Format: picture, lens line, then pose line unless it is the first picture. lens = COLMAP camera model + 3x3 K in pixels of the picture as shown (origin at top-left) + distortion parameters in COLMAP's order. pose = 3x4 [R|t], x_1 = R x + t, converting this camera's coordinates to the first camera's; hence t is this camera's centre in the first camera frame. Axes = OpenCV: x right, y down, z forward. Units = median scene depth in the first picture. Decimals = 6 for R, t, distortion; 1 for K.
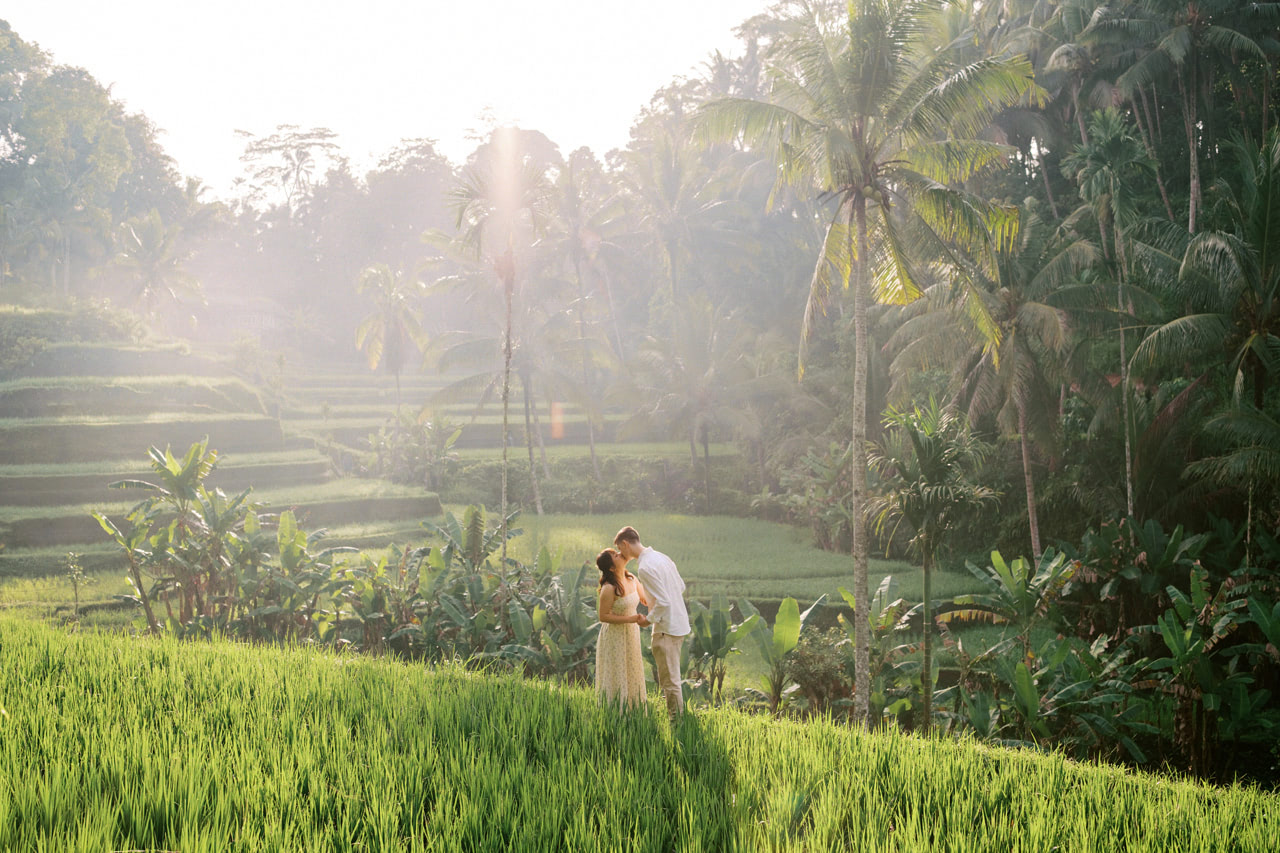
lens RADIAL K [[1239.1, 0, 634.8], [0, 1239.1, 426.1], [0, 0, 1]] dist [-0.002348, -0.003334]
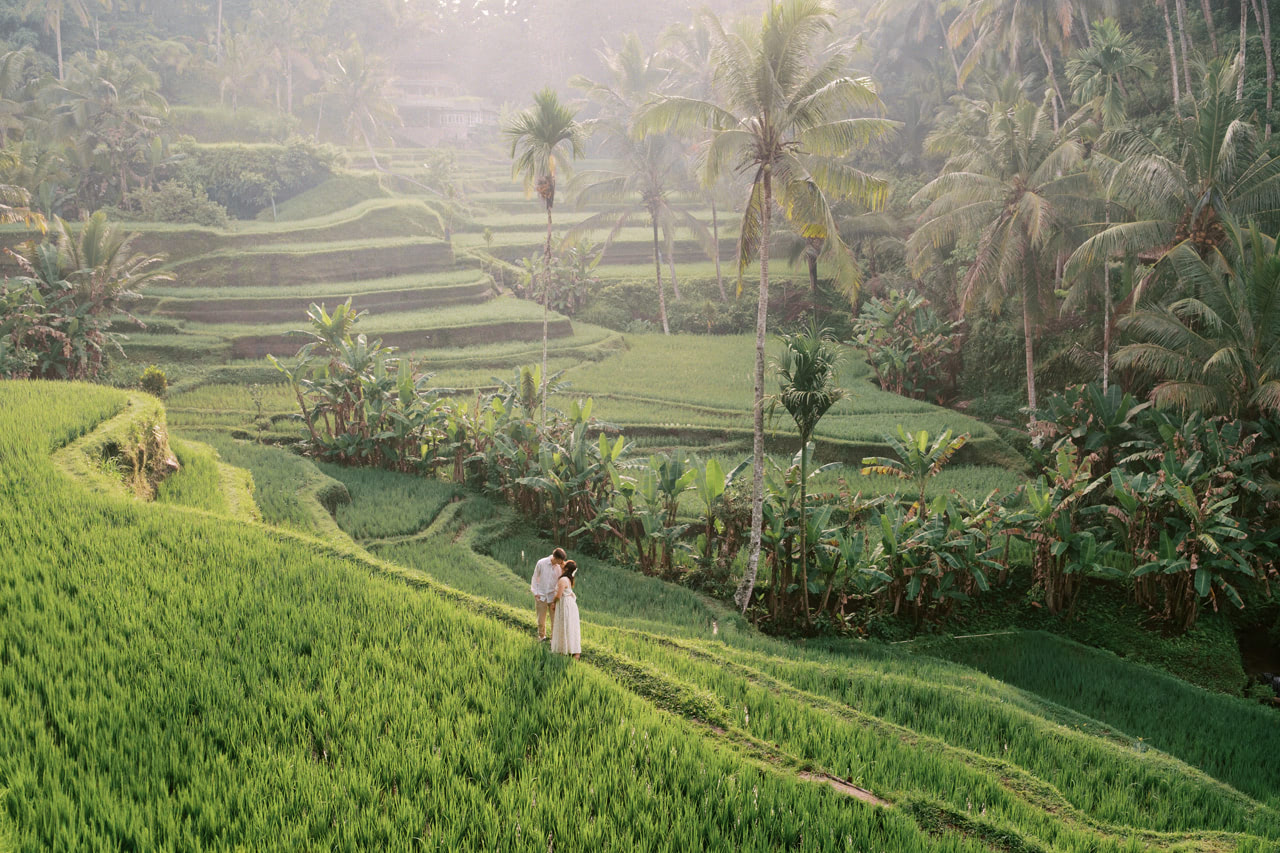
lens RADIAL K [[1251.2, 0, 647.0], [0, 1251.2, 426.5], [0, 0, 1]] dist [0.003305, -0.012545]
pose [[0.981785, 0.048009, -0.183832, 0.108976], [-0.011519, 0.980810, 0.194625, -0.060129], [0.189648, -0.188963, 0.963497, -0.126945]]
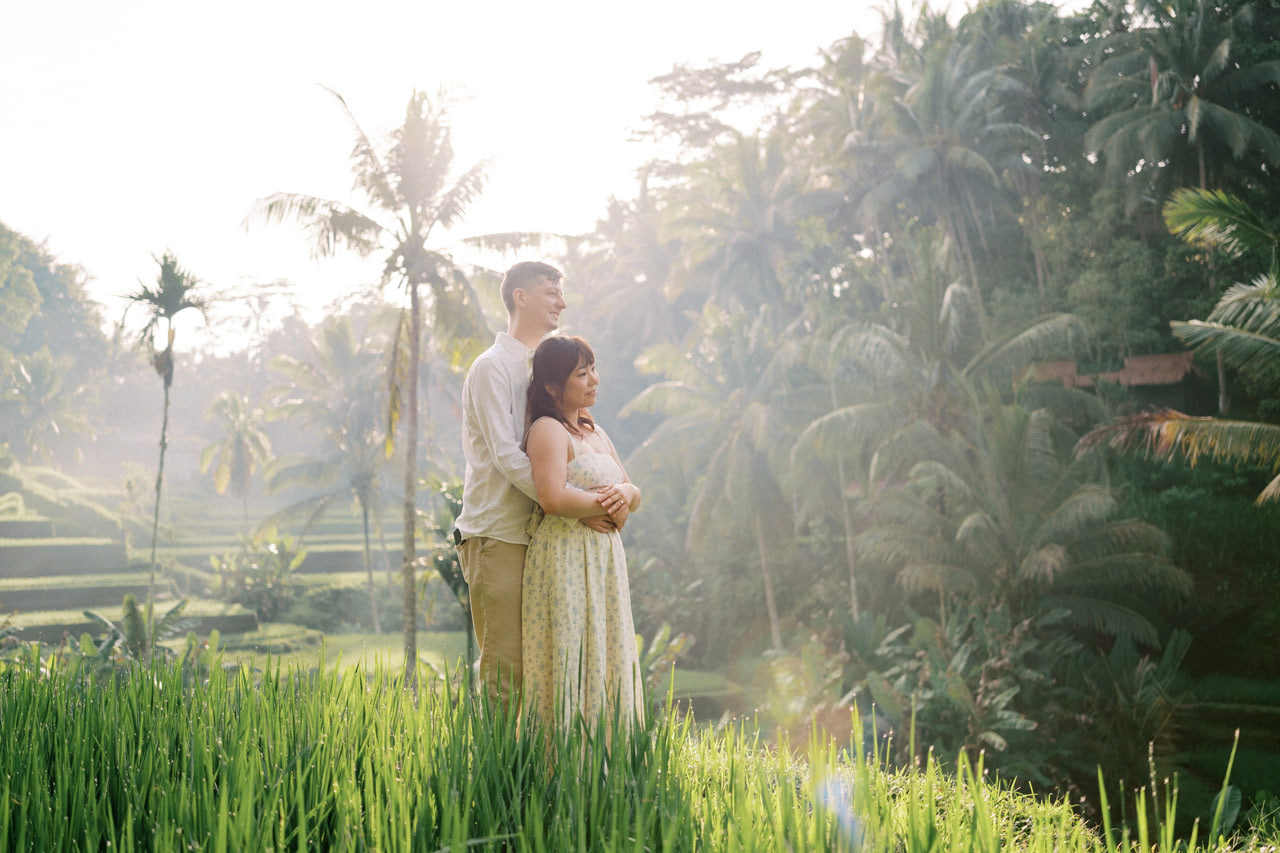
lens RADIAL K [[1239.8, 0, 653.2], [0, 1239.8, 419.6], [0, 0, 1]] dist [-0.001237, -0.009021]
pose [[0.999880, -0.014387, -0.005789, 0.135757], [0.013544, 0.991957, -0.125849, 0.024386], [0.007553, 0.125755, 0.992033, -0.015461]]
